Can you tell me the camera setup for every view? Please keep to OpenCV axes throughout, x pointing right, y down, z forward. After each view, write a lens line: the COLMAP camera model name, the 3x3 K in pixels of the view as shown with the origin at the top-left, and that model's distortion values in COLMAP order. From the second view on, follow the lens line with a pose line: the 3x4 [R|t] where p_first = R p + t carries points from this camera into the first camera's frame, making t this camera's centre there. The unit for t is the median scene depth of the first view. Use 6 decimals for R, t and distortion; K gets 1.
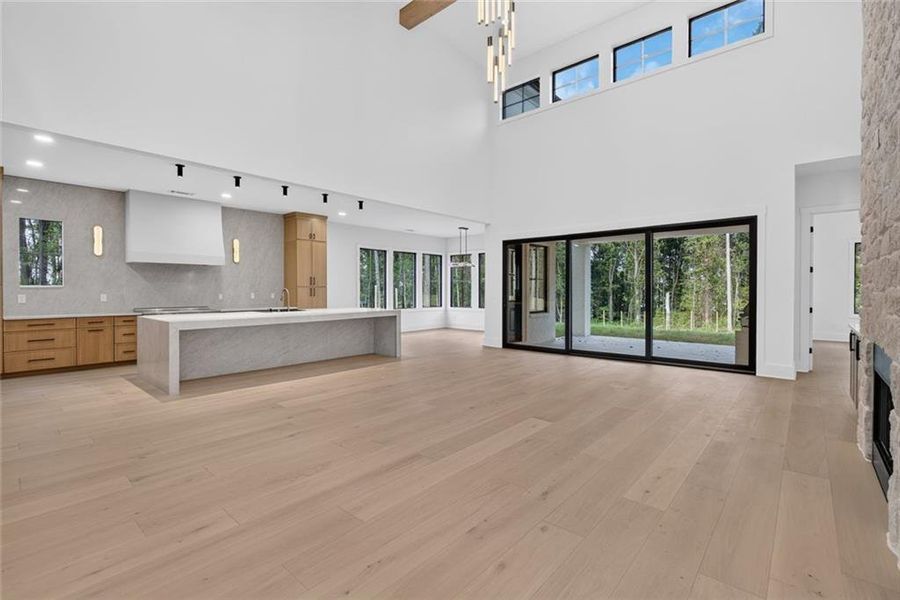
lens RADIAL K [[407.2, 0, 453.5], [0, 407.2, 294.5], [0, 0, 1]] dist [-0.001587, -0.000275]
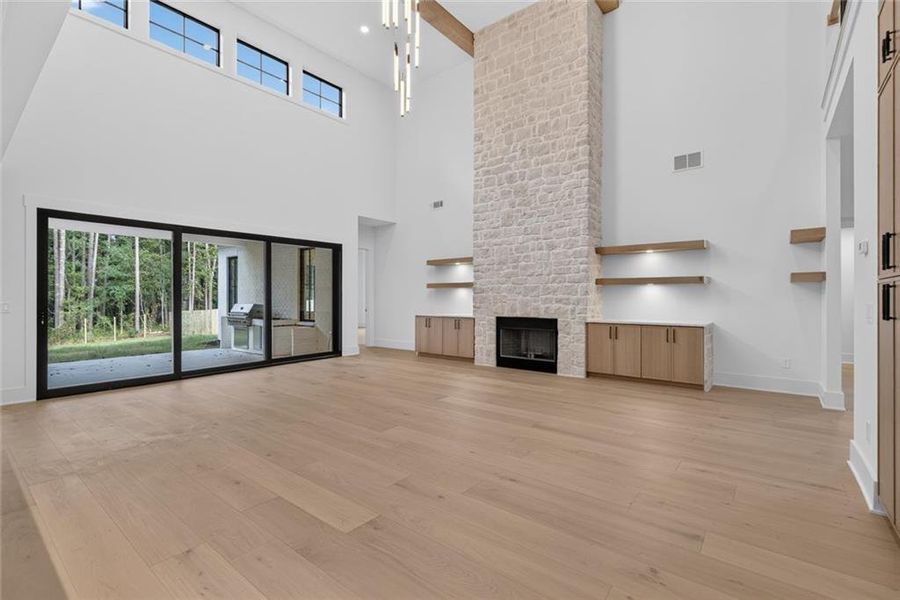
lens RADIAL K [[407.2, 0, 453.5], [0, 407.2, 294.5], [0, 0, 1]] dist [-0.001587, -0.000275]
pose [[-0.043598, 0.005403, 0.999035, -0.753776], [0.013993, 0.999891, -0.004797, -0.005545], [-0.998951, 0.013771, -0.043669, 0.731477]]
